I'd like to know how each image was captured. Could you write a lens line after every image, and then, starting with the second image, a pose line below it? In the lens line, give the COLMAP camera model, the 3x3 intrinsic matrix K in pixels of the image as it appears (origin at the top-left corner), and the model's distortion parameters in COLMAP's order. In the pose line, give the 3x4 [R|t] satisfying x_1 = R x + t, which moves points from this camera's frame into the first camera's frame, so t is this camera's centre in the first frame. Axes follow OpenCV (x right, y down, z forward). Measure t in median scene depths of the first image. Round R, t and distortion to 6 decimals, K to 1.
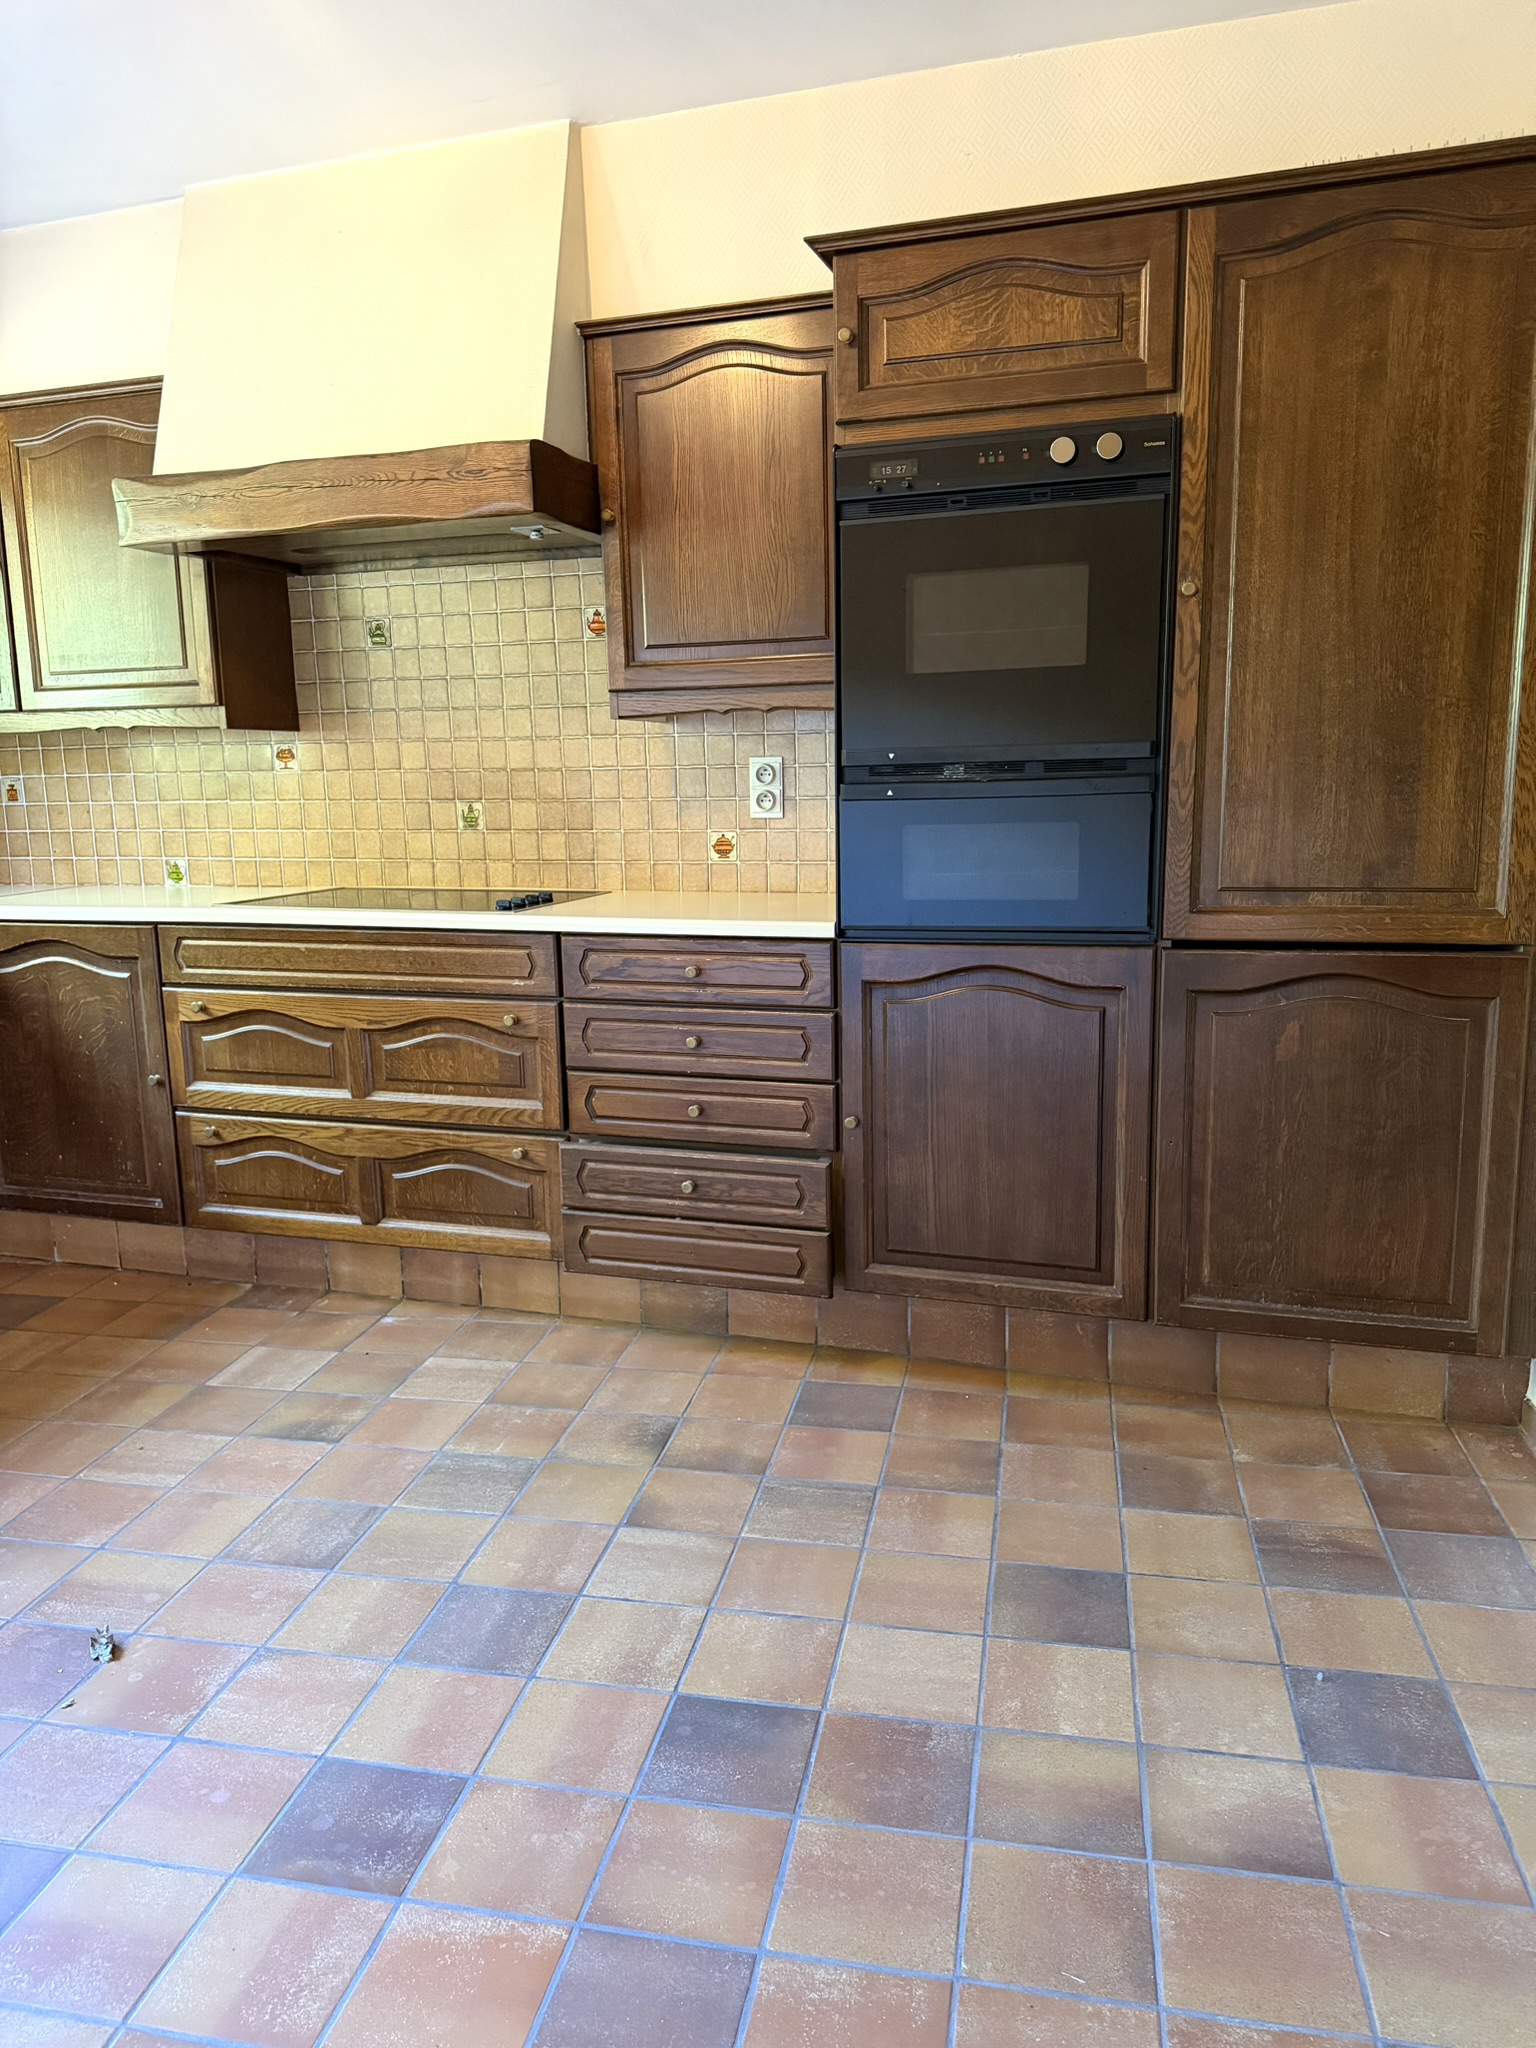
lens RADIAL K [[1459.9, 0, 783.6], [0, 1459.9, 1034.6], [0, 0, 1]] dist [0.073351, -0.093904]
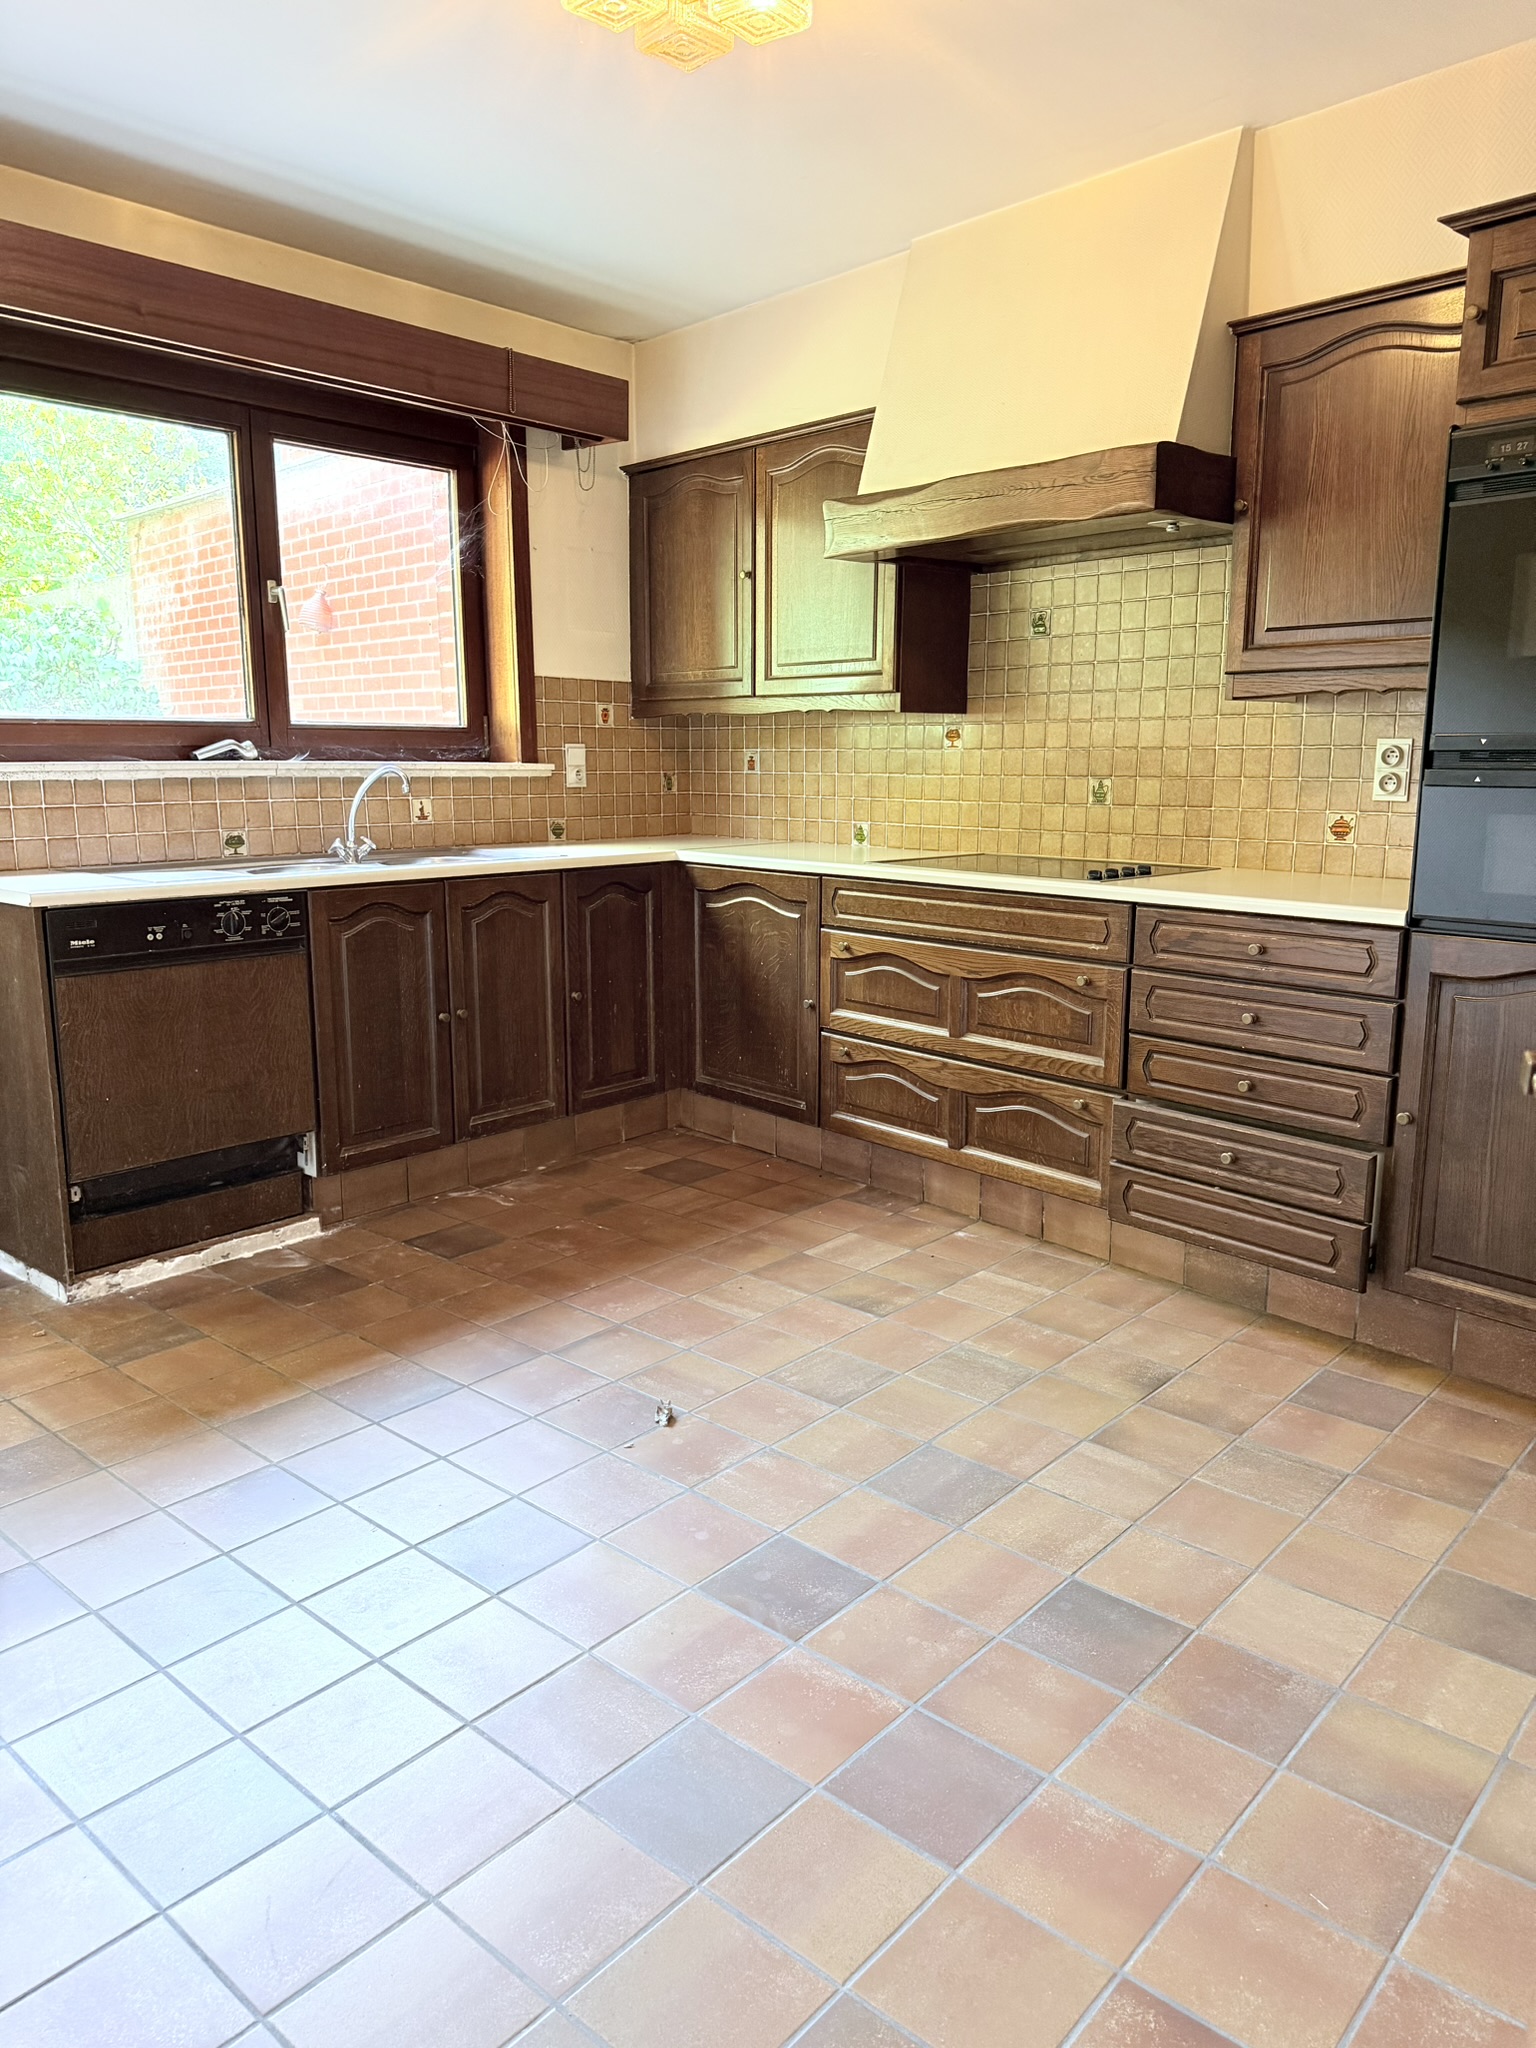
lens RADIAL K [[1459.9, 0, 758.1], [0, 1459.9, 1043.5], [0, 0, 1]] dist [0.073351, -0.093904]
pose [[0.859773, 0.120126, -0.496346, 0.154460], [-0.109214, 0.992705, 0.051074, 0.007265], [0.498861, 0.010296, 0.866621, -0.066318]]
